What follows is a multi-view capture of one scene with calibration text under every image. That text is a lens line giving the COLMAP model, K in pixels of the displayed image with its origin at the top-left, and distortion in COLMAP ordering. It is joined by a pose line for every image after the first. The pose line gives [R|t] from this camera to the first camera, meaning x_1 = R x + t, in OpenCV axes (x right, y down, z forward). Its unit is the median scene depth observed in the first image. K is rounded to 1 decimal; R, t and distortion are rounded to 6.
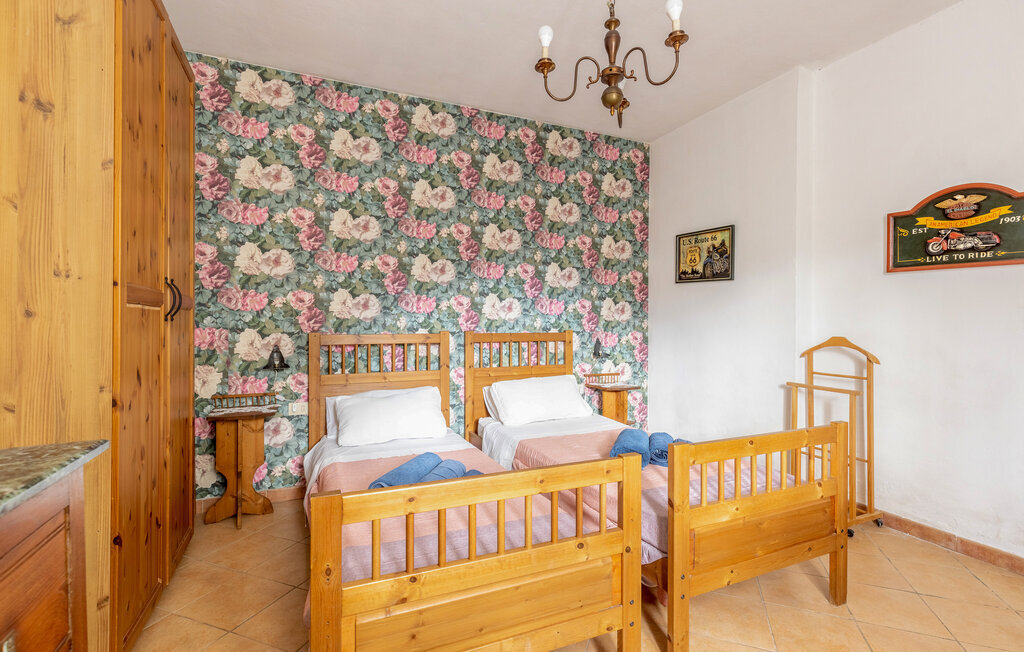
lens RADIAL K [[456.6, 0, 437.1], [0, 456.6, 321.1], [0, 0, 1]] dist [0.004643, -0.000265]
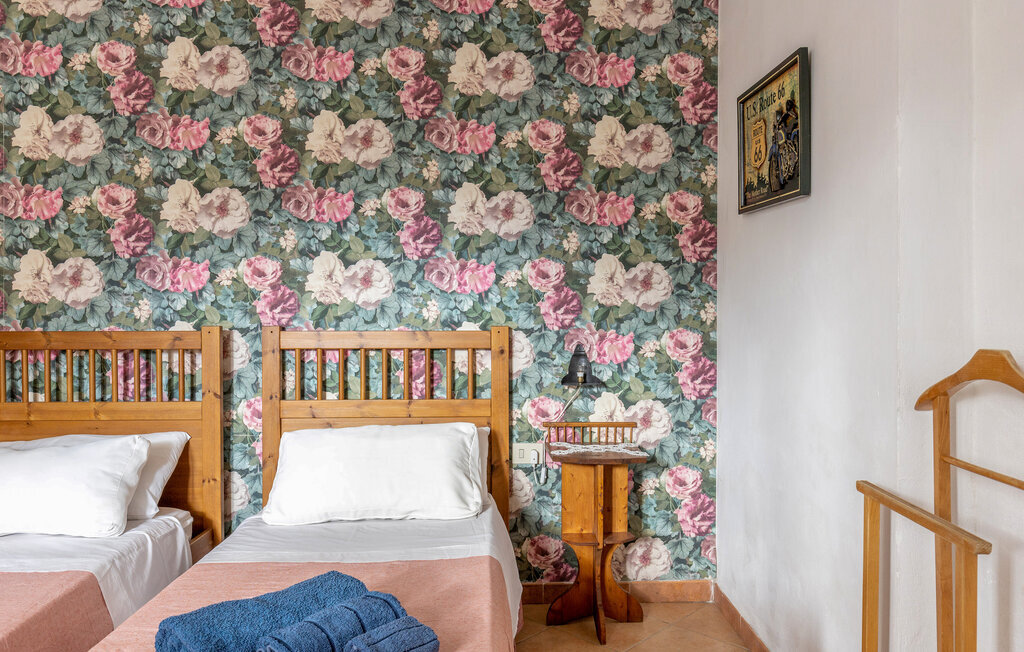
lens RADIAL K [[797.9, 0, 493.6], [0, 797.9, 311.8], [0, 0, 1]] dist [-0.000398, -0.002902]
pose [[0.942635, -0.000990, -0.333823, 0.560141], [0.001997, 0.999994, 0.002674, 0.003402], [0.333819, -0.003188, 0.942632, 0.233316]]
